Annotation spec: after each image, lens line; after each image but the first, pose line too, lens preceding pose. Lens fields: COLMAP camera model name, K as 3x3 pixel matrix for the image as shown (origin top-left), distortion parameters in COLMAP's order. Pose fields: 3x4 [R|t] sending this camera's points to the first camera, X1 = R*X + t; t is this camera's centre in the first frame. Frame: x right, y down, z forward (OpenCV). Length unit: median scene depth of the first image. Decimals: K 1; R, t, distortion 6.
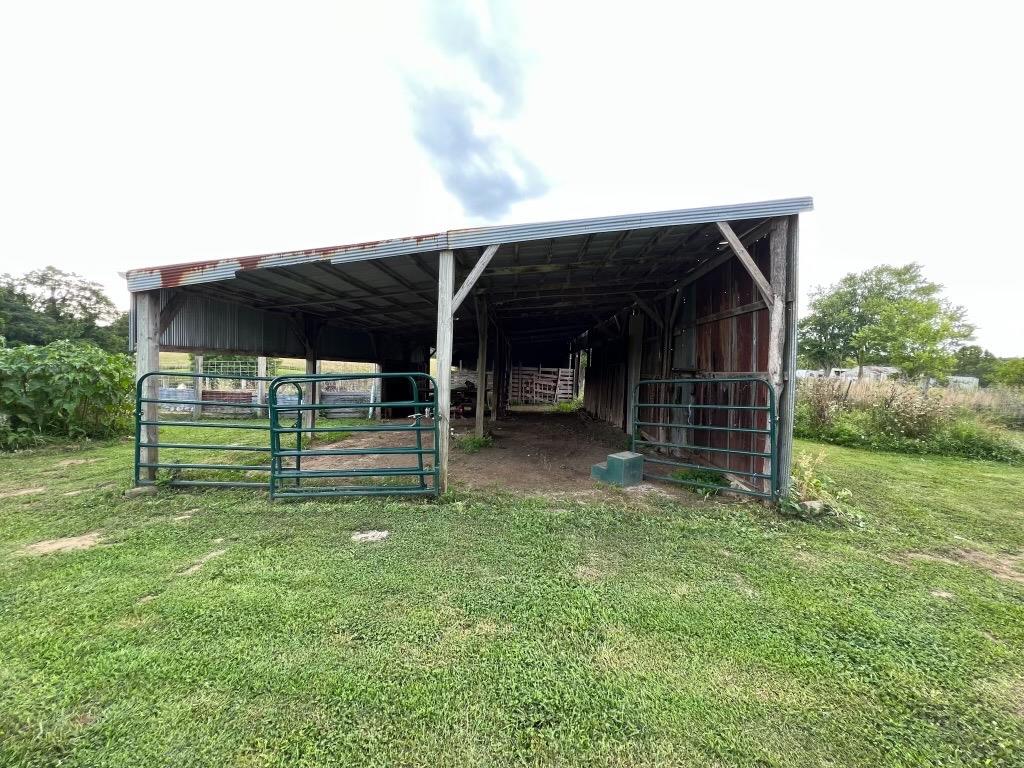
lens RADIAL K [[408.1, 0, 512.0], [0, 408.1, 384.0], [0, 0, 1]] dist [0.000554, 0.000047]
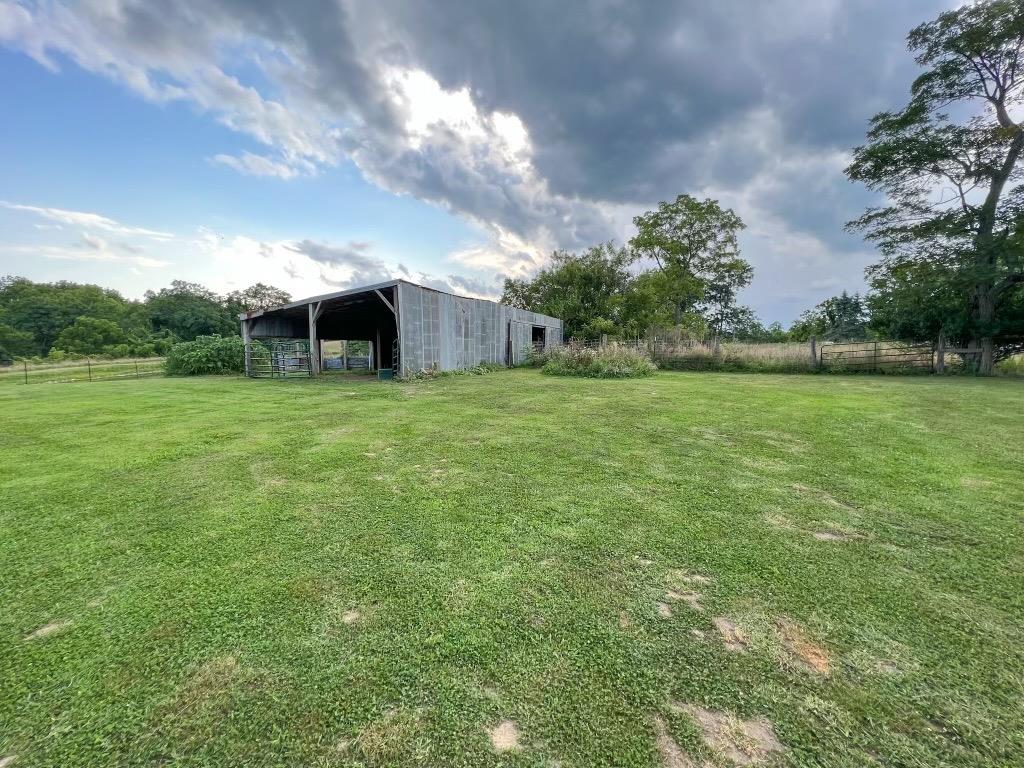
lens RADIAL K [[408.9, 0, 512.0], [0, 408.9, 384.0], [0, 0, 1]] dist [-0.030054, 0.000155]
pose [[0.954503, -0.001405, -0.298198, 1.728617], [0.014730, 0.998990, 0.042443, 0.151750], [0.297837, -0.044905, 0.953560, -1.215940]]
